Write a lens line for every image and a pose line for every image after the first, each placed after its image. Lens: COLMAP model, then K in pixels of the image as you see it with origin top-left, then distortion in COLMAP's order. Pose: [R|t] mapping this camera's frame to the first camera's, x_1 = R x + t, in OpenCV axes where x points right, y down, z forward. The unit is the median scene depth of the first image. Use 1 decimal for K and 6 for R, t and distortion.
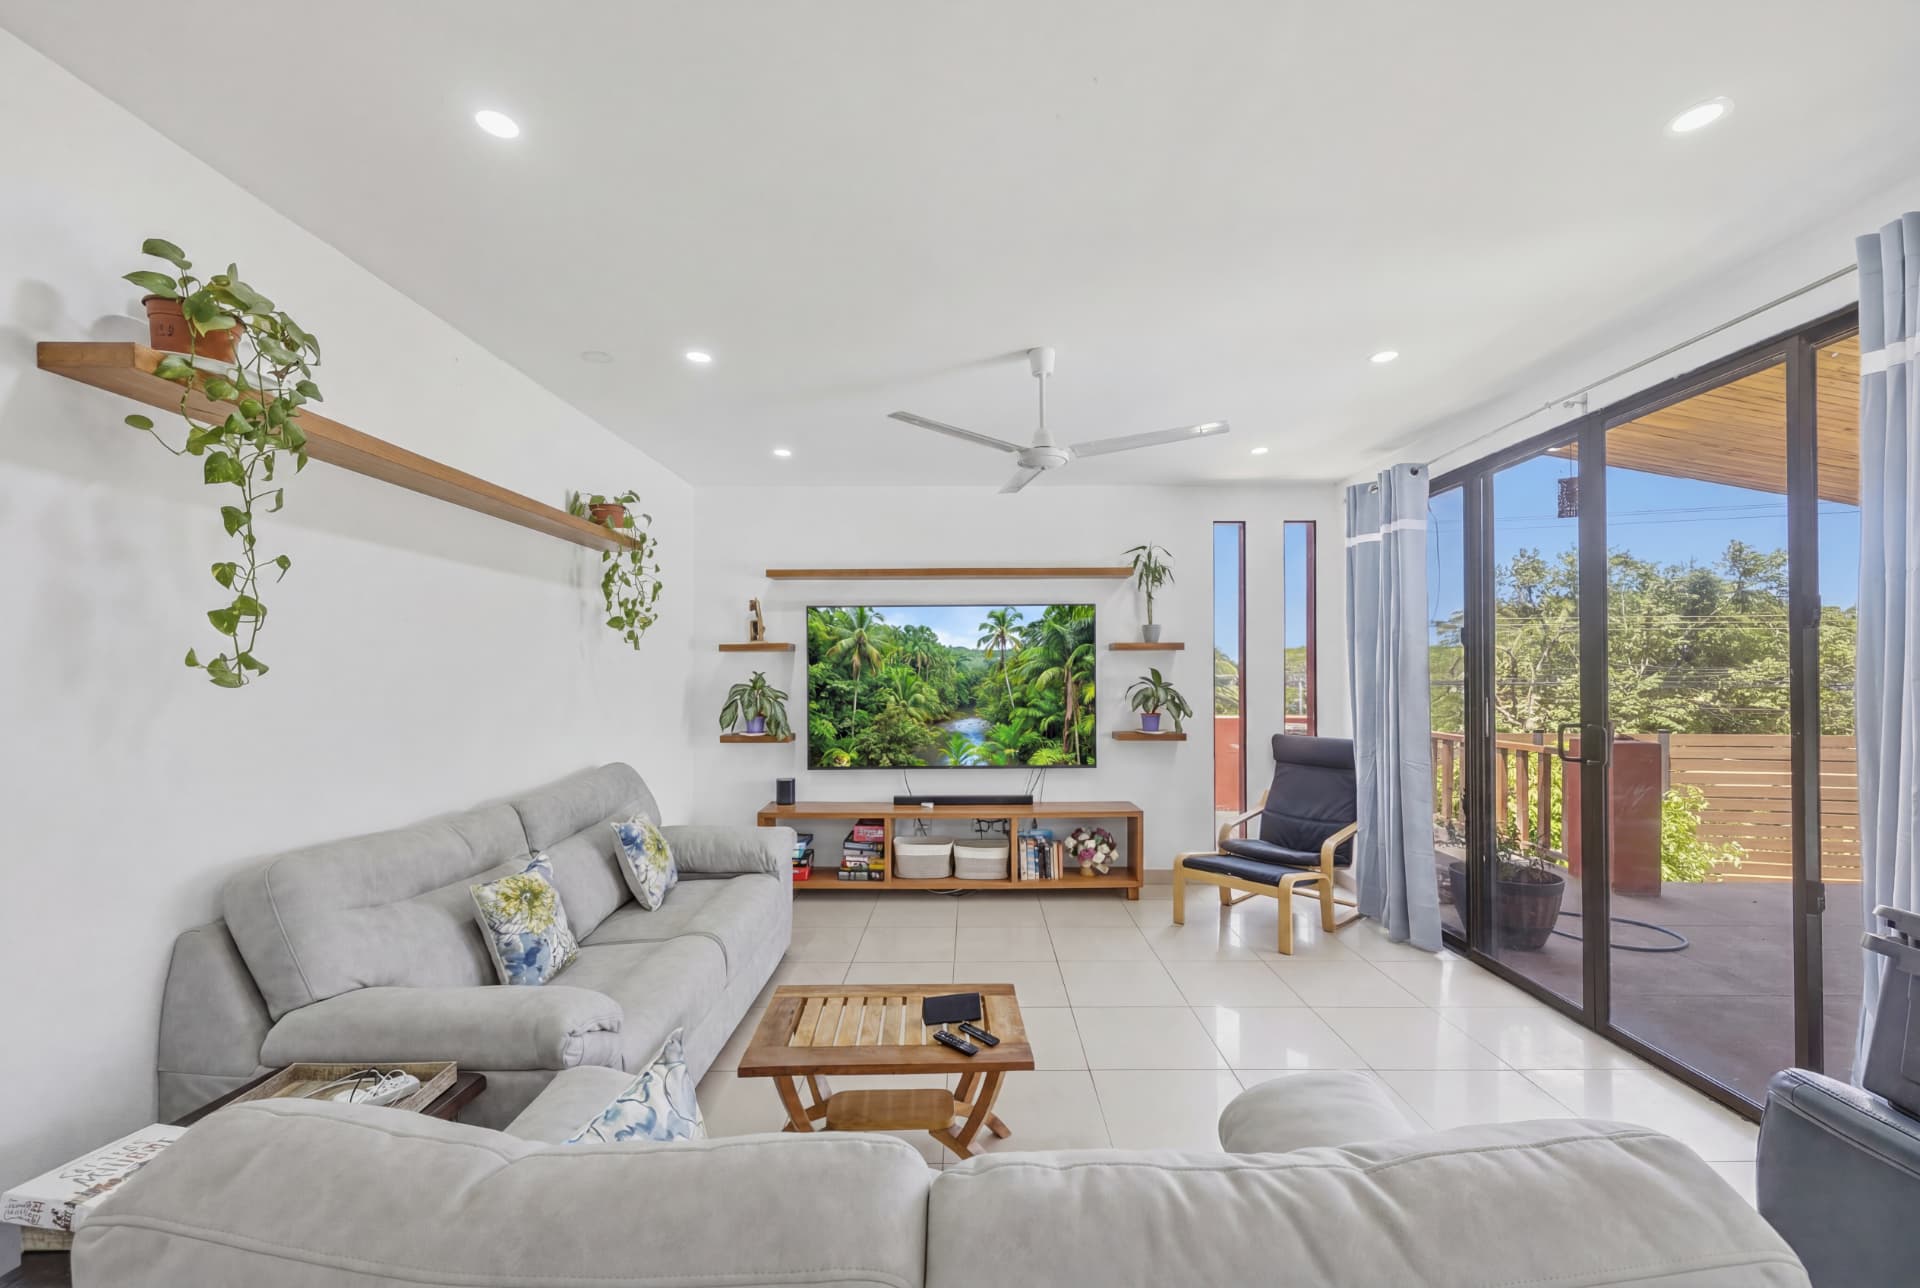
lens RADIAL K [[756.4, 0, 970.4], [0, 756.4, 664.3], [0, 0, 1]] dist [0.018316, 0.000008]
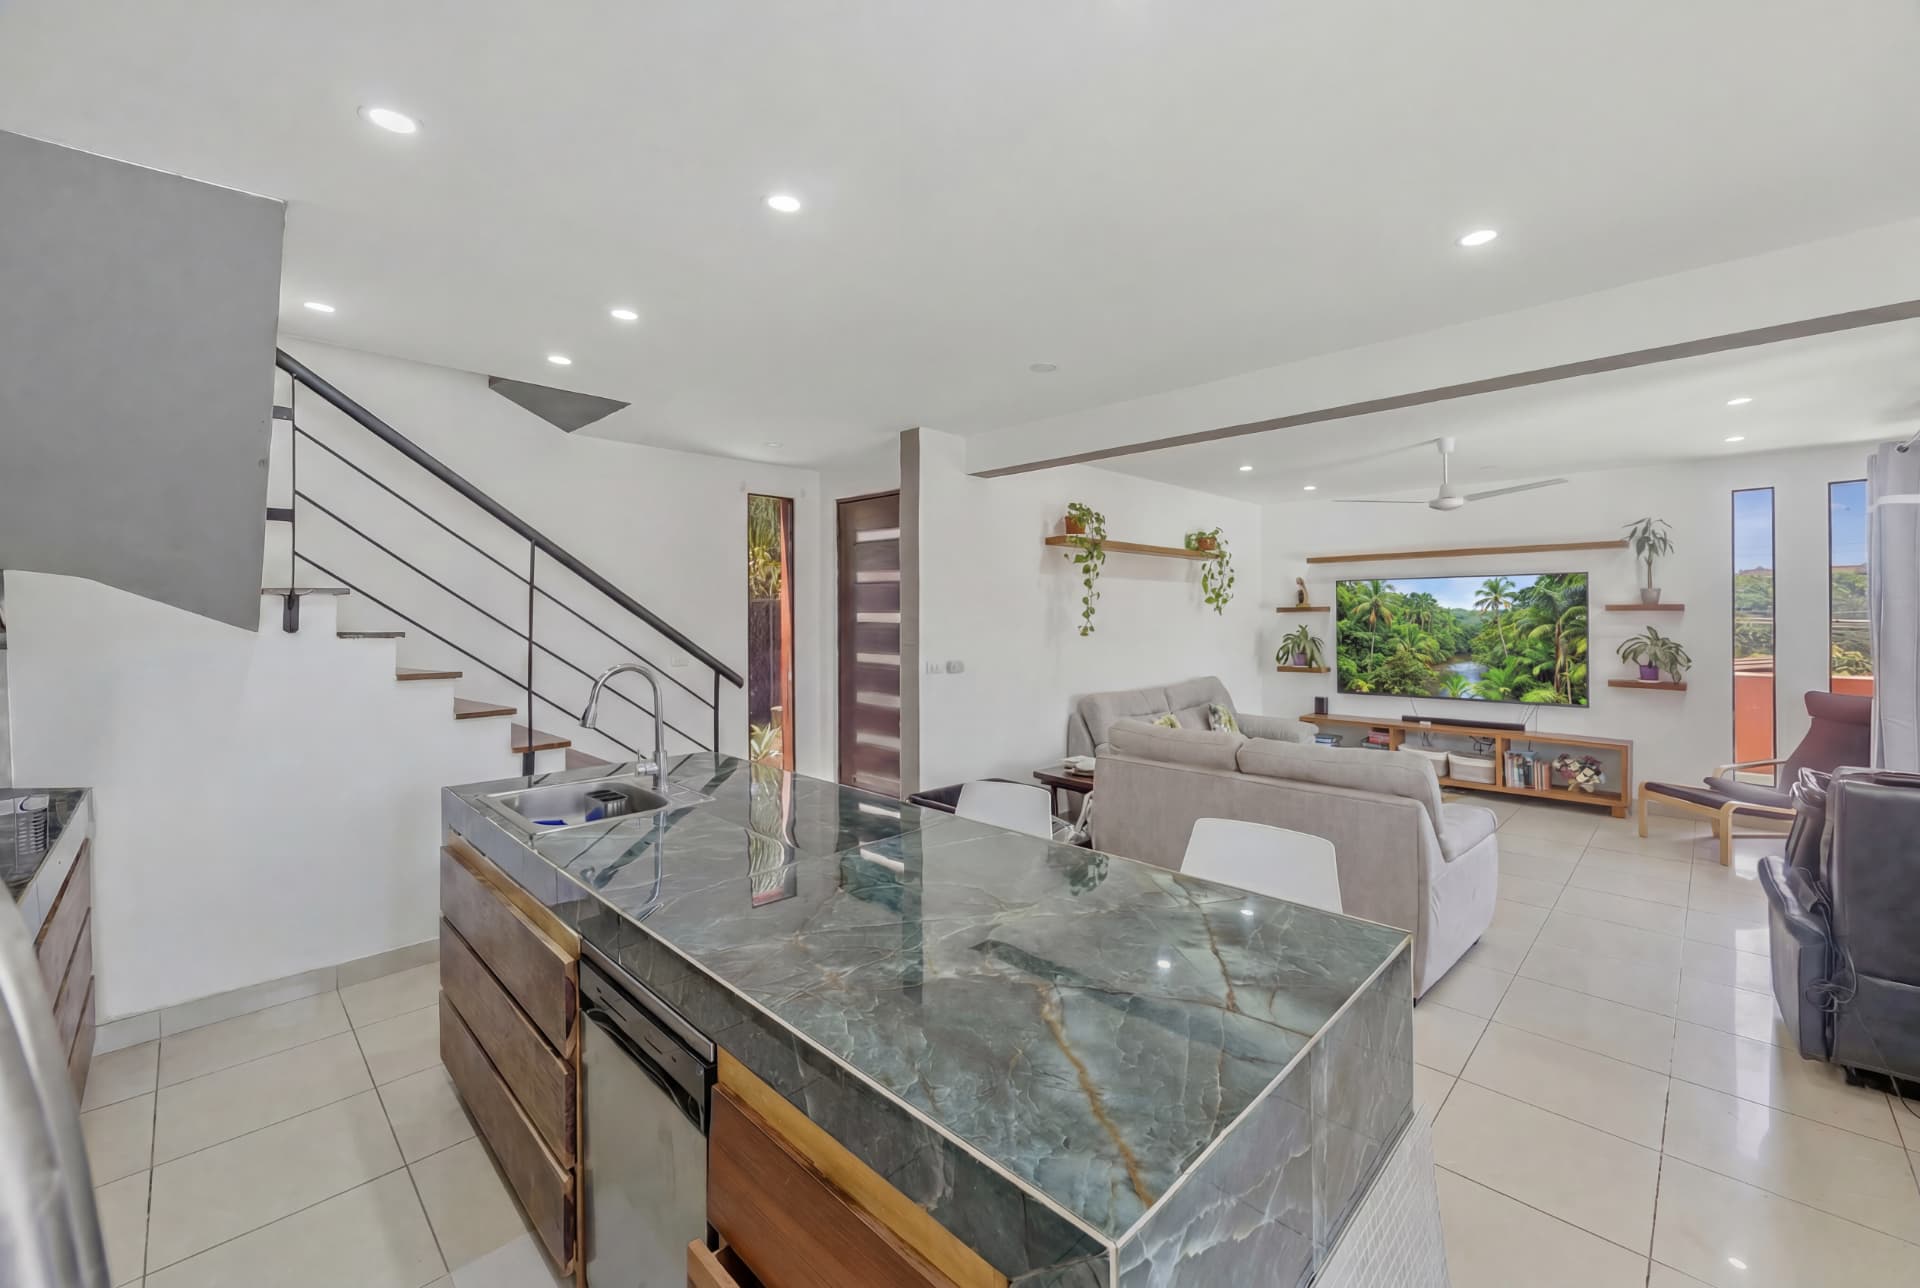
lens RADIAL K [[766.6, 0, 959.3], [0, 766.6, 609.8], [0, 0, 1]] dist [0.017542, -0.000004]
pose [[0.709576, -0.004358, -0.704616, 0.324121], [0.010135, 0.999941, 0.004022, -0.035240], [0.704556, -0.009995, 0.709578, -0.587117]]
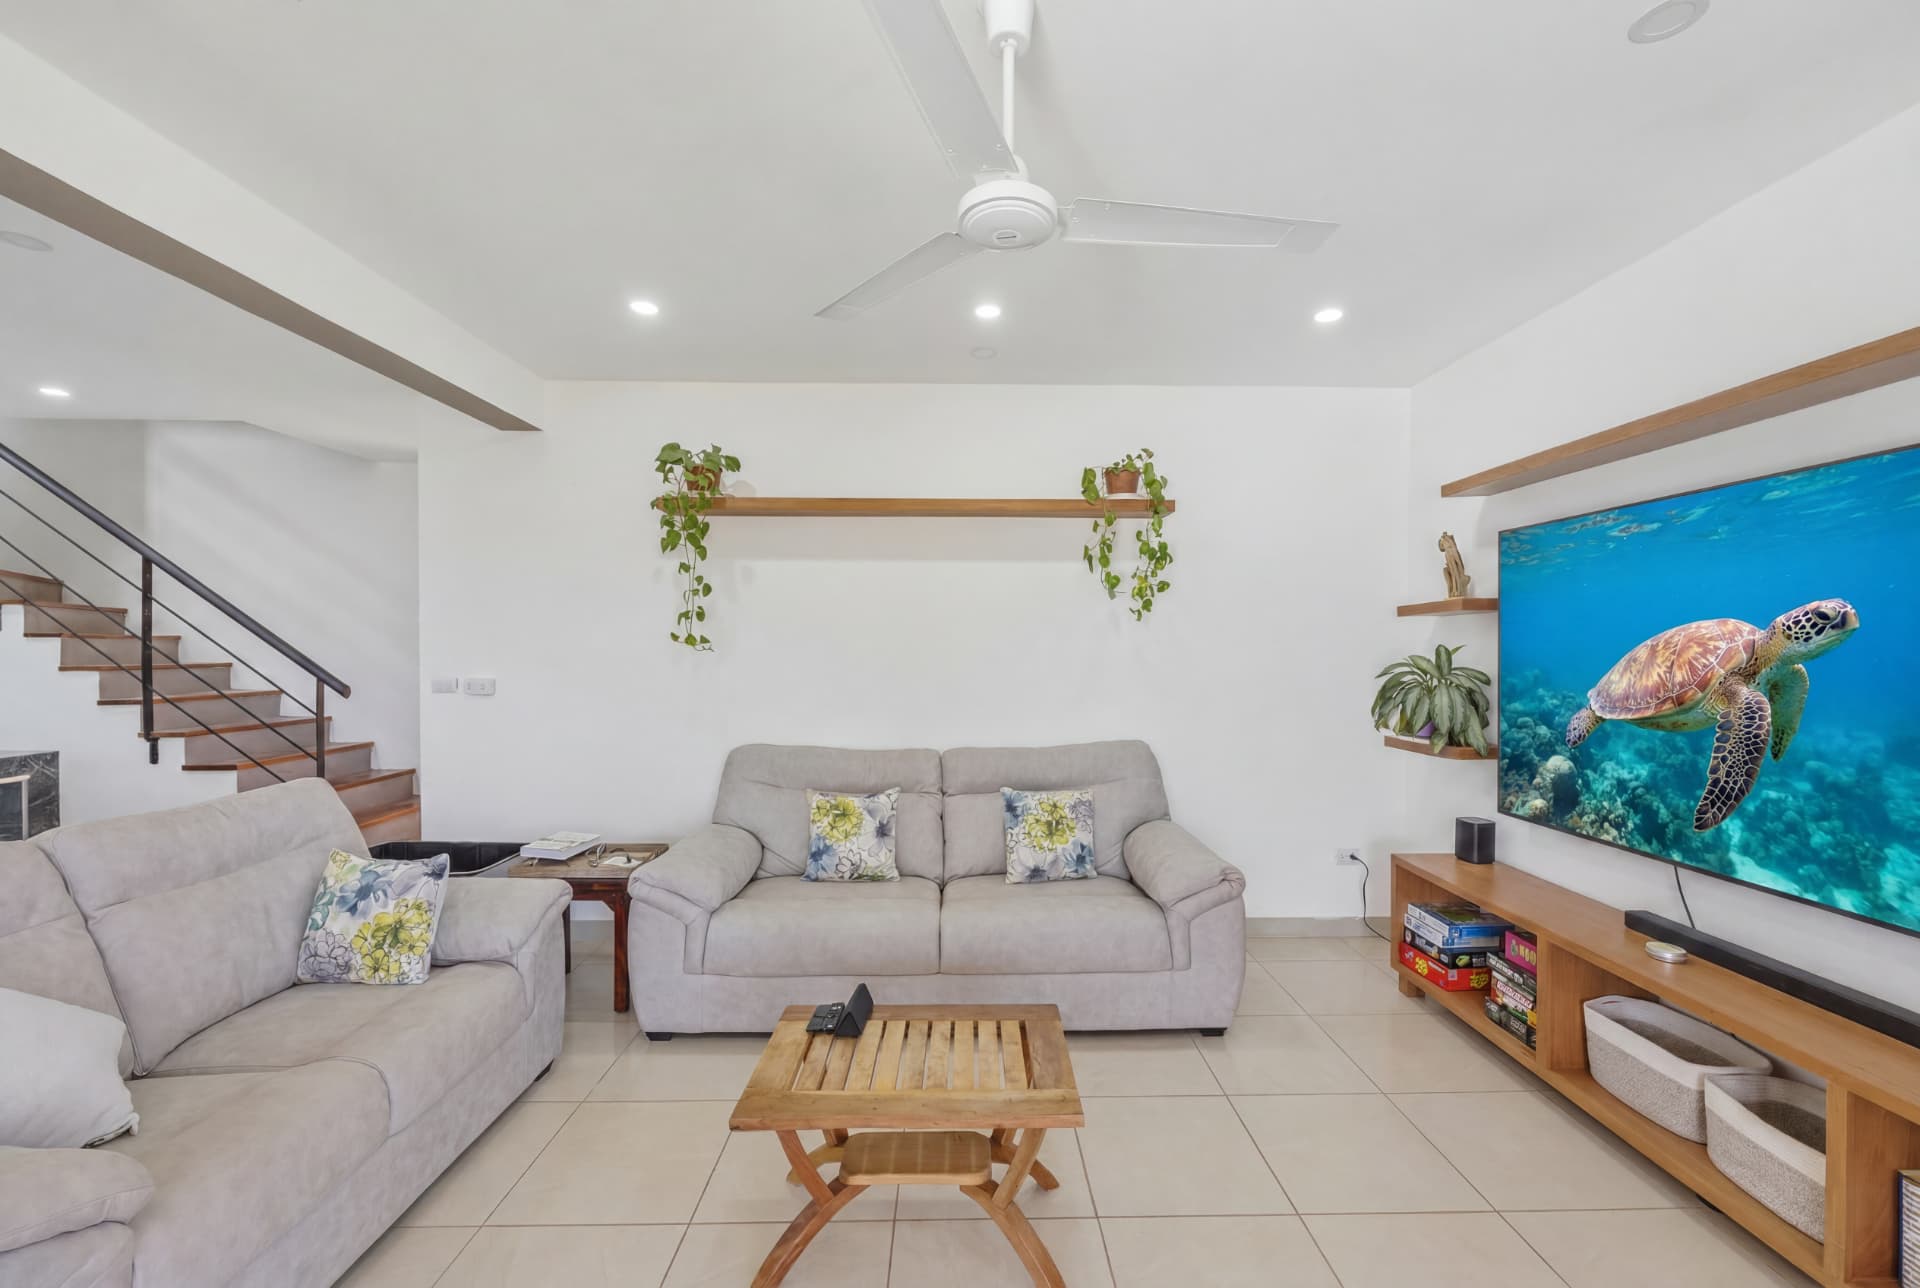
lens RADIAL K [[722.9, 0, 960.0], [0, 722.9, 644.0], [0, 0, 1]] dist [0.000141, 0.000000]
pose [[0.016201, -0.001681, -0.999867, 0.337755], [0.010575, 0.999943, -0.001510, 0.008383], [0.999813, -0.010549, 0.016218, 0.590906]]
